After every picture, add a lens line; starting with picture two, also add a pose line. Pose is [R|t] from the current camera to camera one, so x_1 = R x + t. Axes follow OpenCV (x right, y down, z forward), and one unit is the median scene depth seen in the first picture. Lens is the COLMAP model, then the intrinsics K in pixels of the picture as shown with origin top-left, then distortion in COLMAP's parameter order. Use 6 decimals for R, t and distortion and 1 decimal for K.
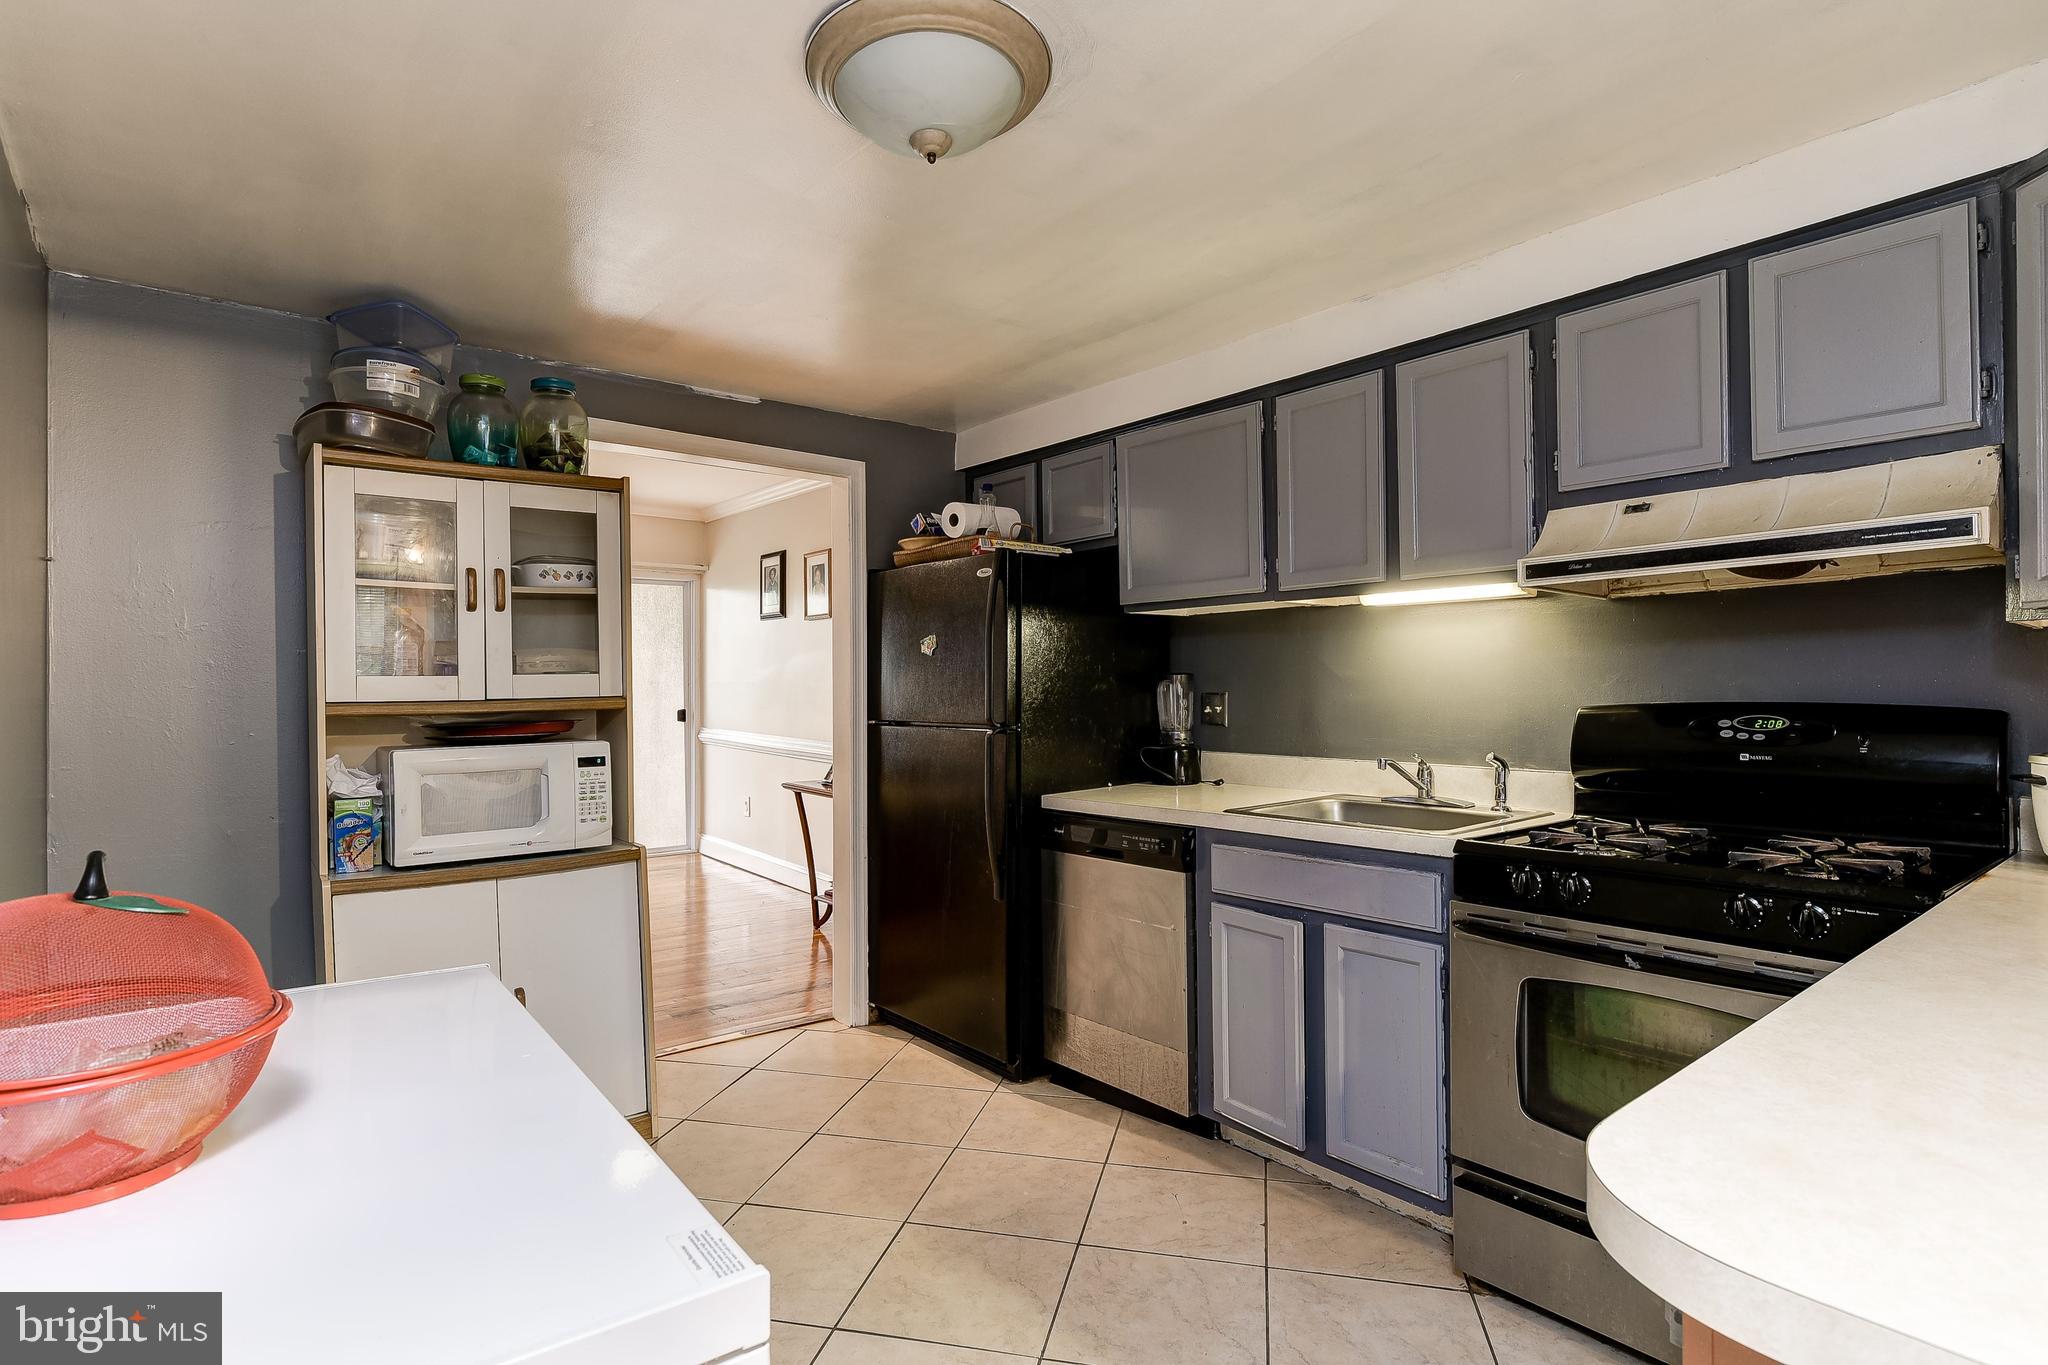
lens RADIAL K [[1026.2, 0, 1027.9], [0, 1026.2, 685.1], [0, 0, 1]] dist [-0.014258, 0.010415]
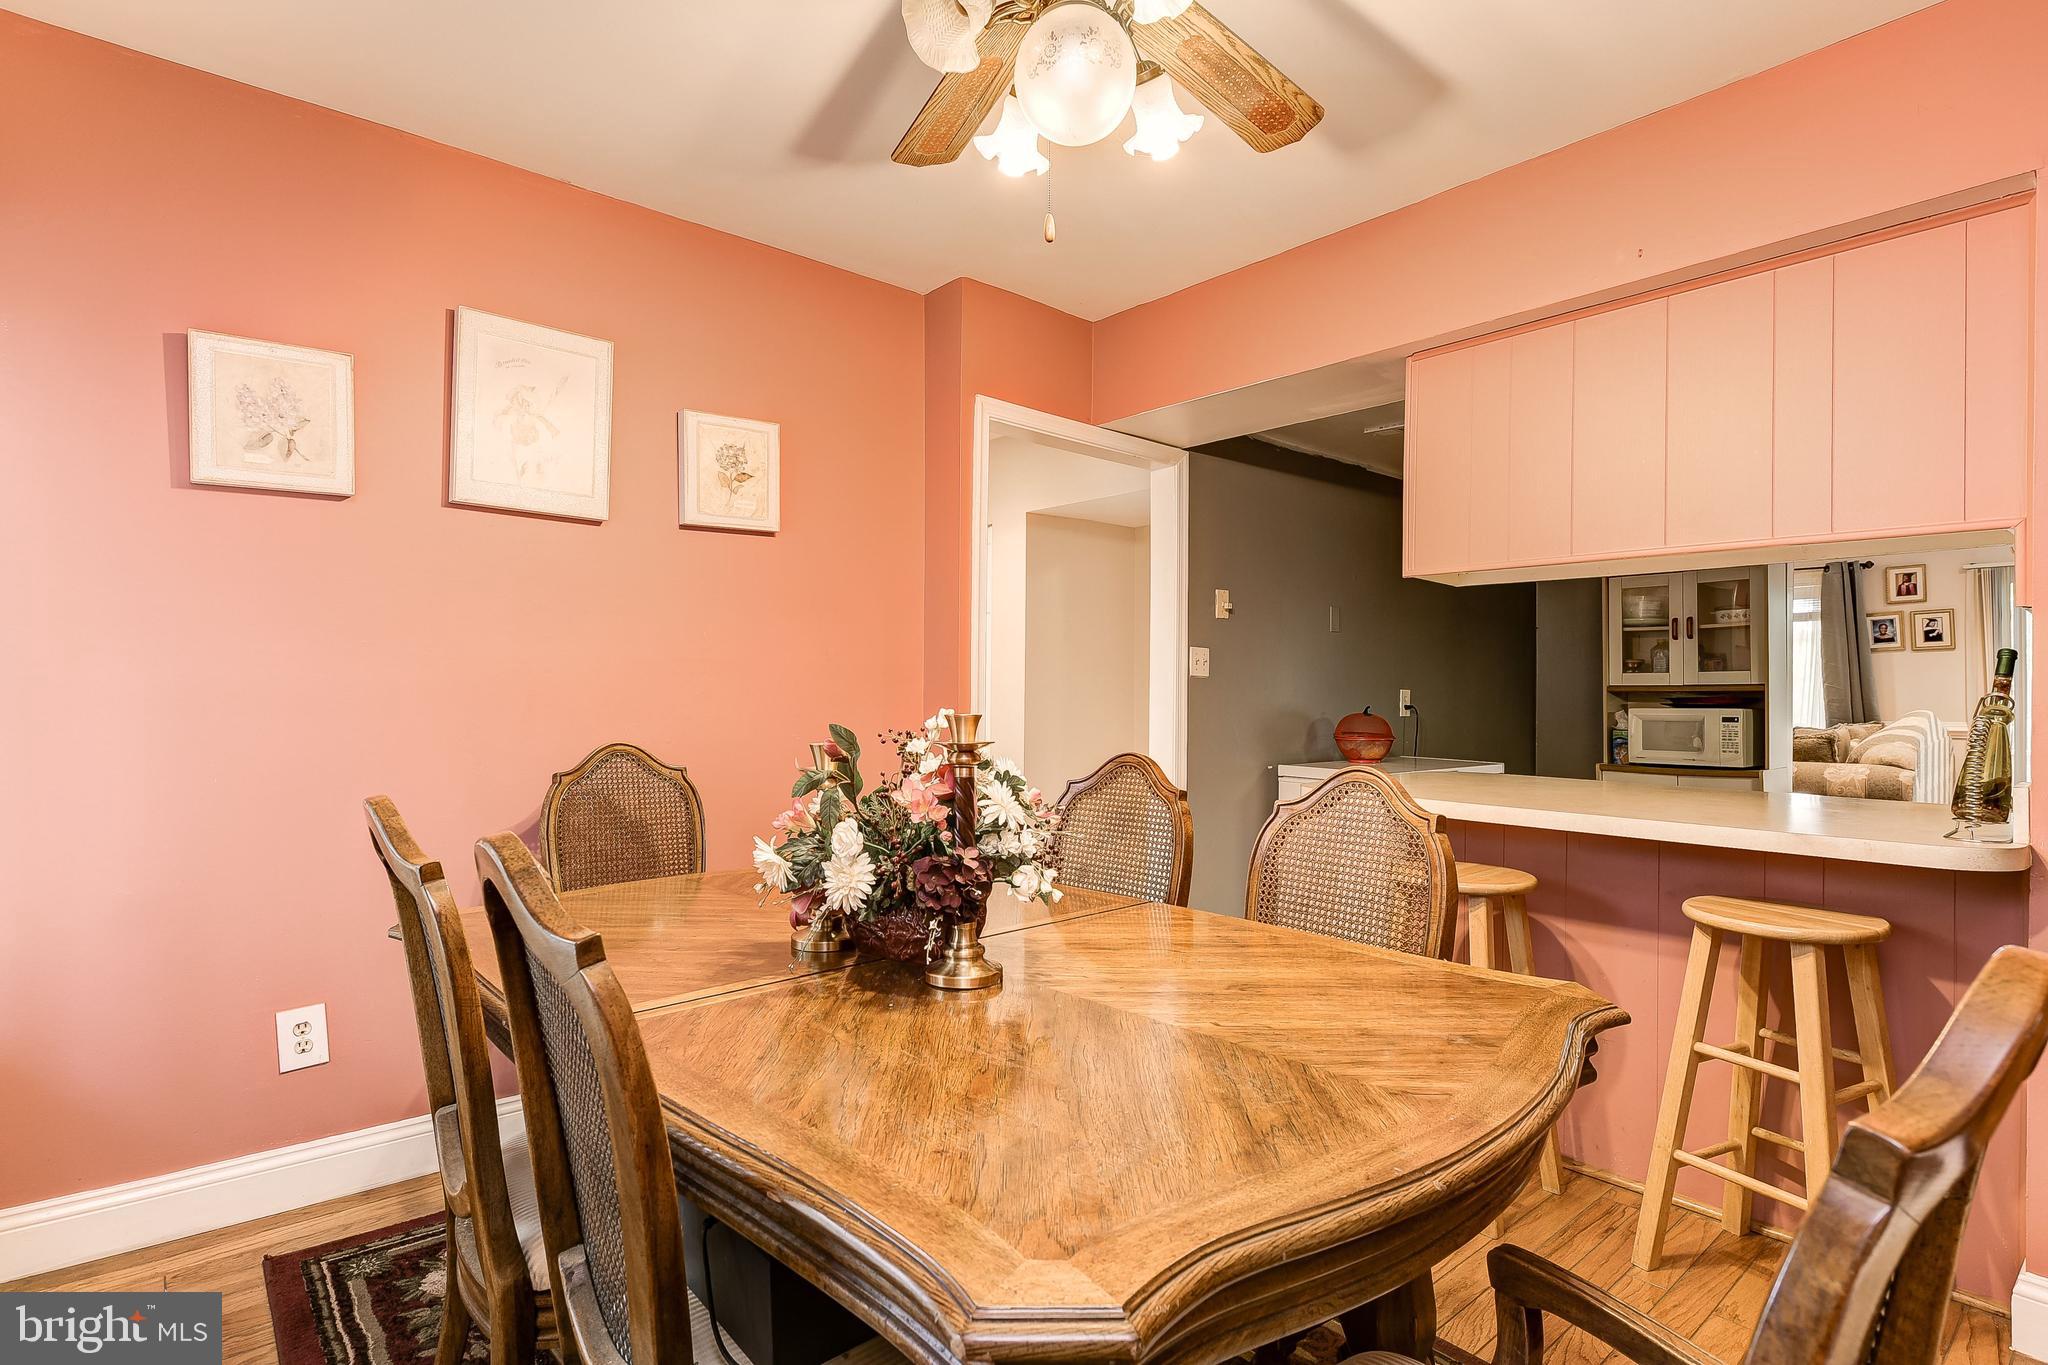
lens RADIAL K [[1026.2, 0, 1033.0], [0, 1026.2, 680.6], [0, 0, 1]] dist [-0.014258, 0.010415]
pose [[0.050767, 0.002571, -0.998707, 1.355500], [-0.003268, 0.999992, 0.002408, 0.005509], [0.998705, 0.003142, 0.050775, -0.329674]]
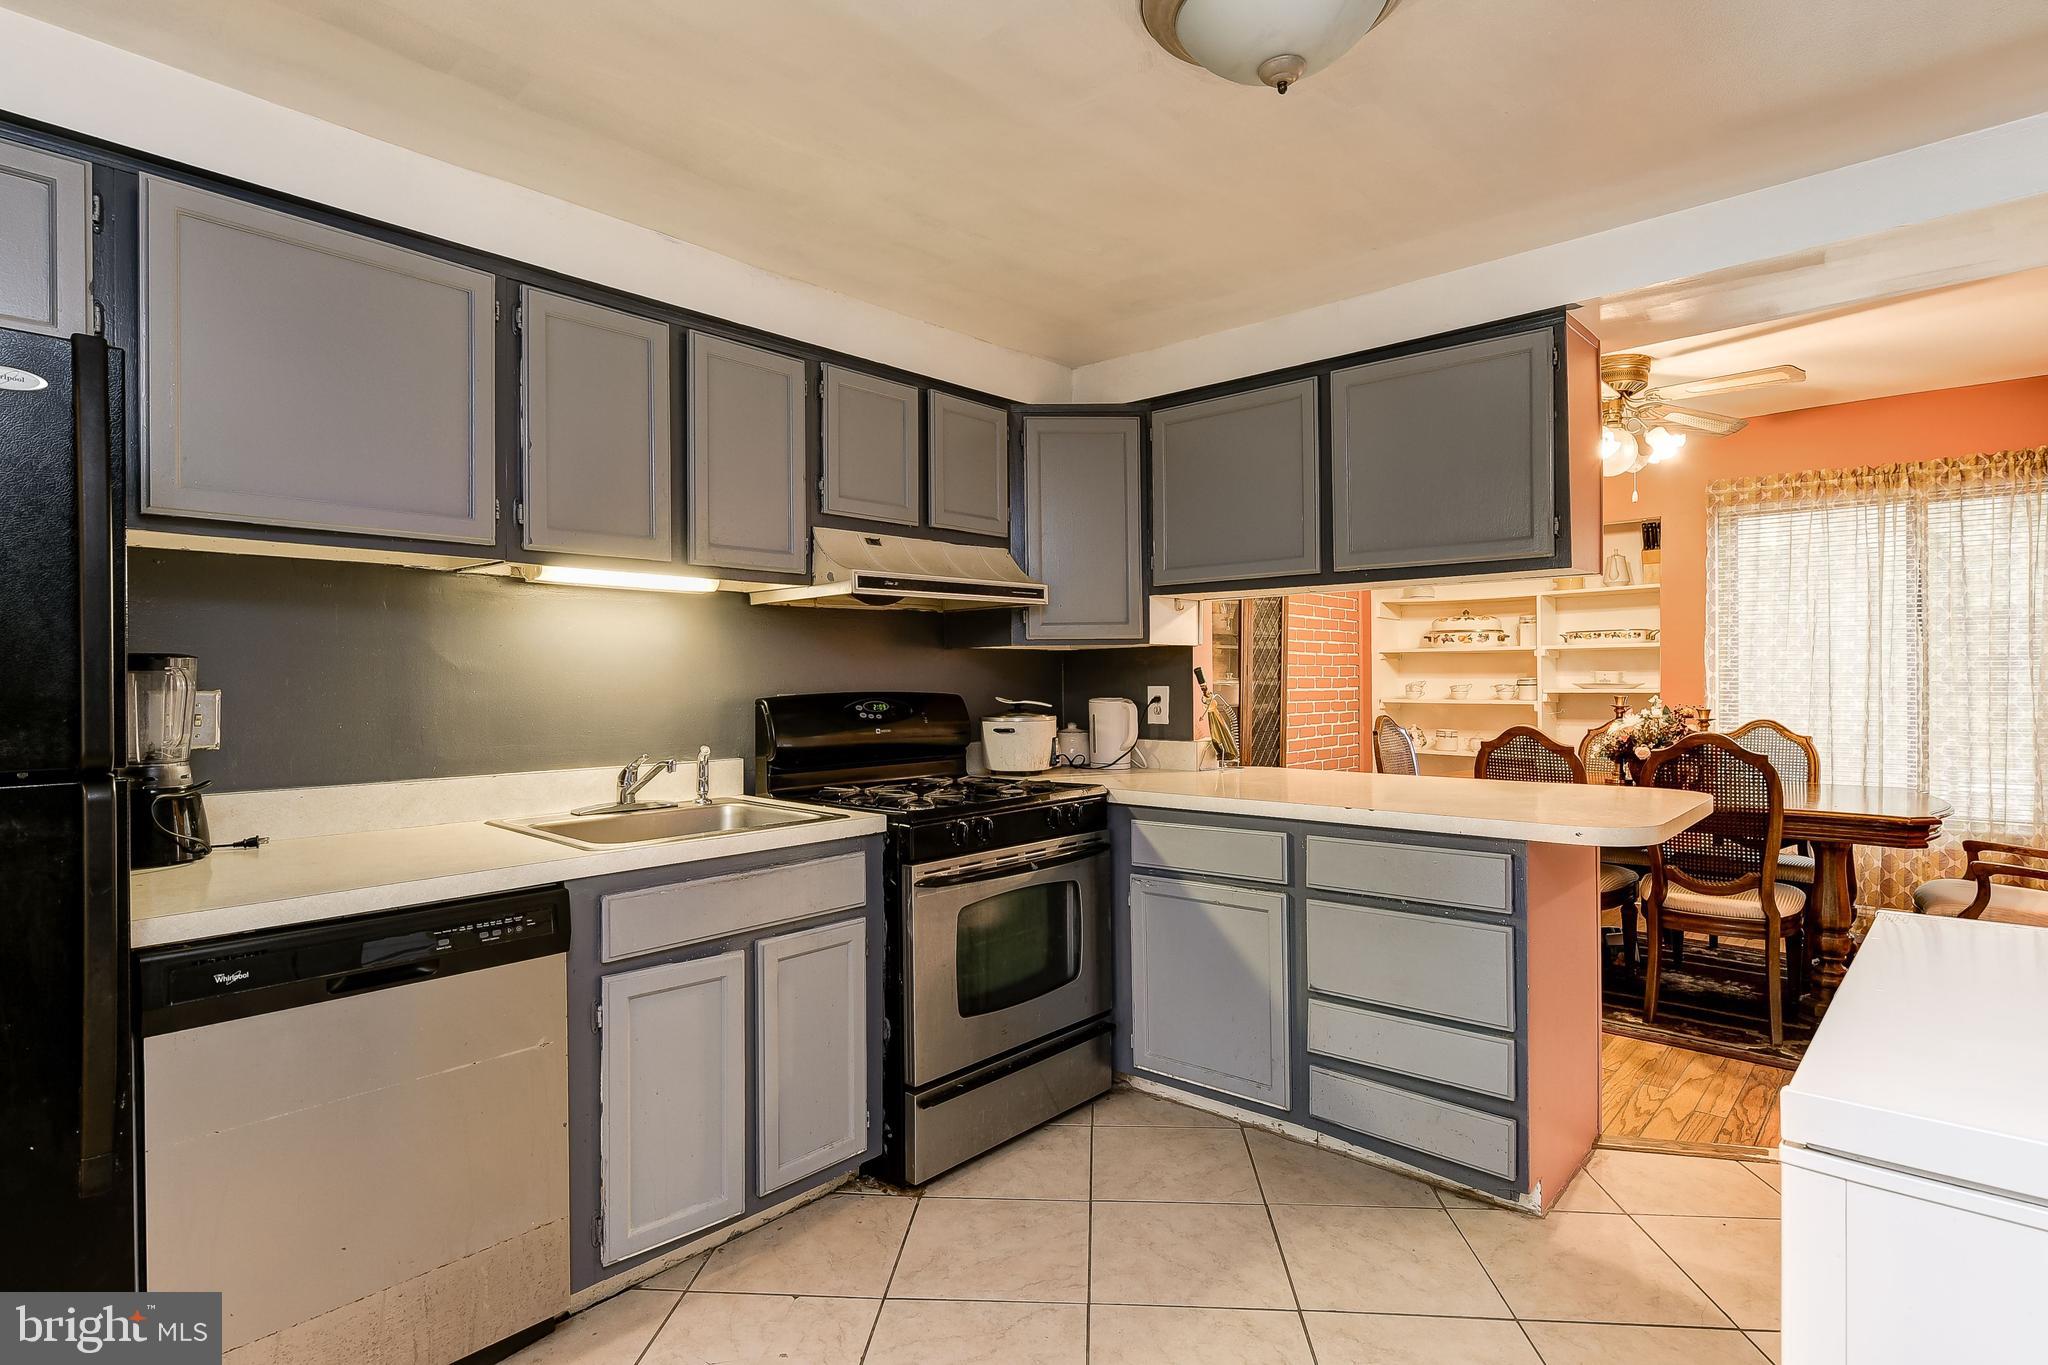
lens RADIAL K [[1026.2, 0, 1019.6], [0, 1026.2, 686.5], [0, 0, 1]] dist [-0.014258, 0.010415]
pose [[-0.148070, 0.000833, 0.988977, -0.545748], [0.002809, 0.999996, -0.000422, 0.008286], [-0.988973, 0.002715, -0.148072, 0.779863]]
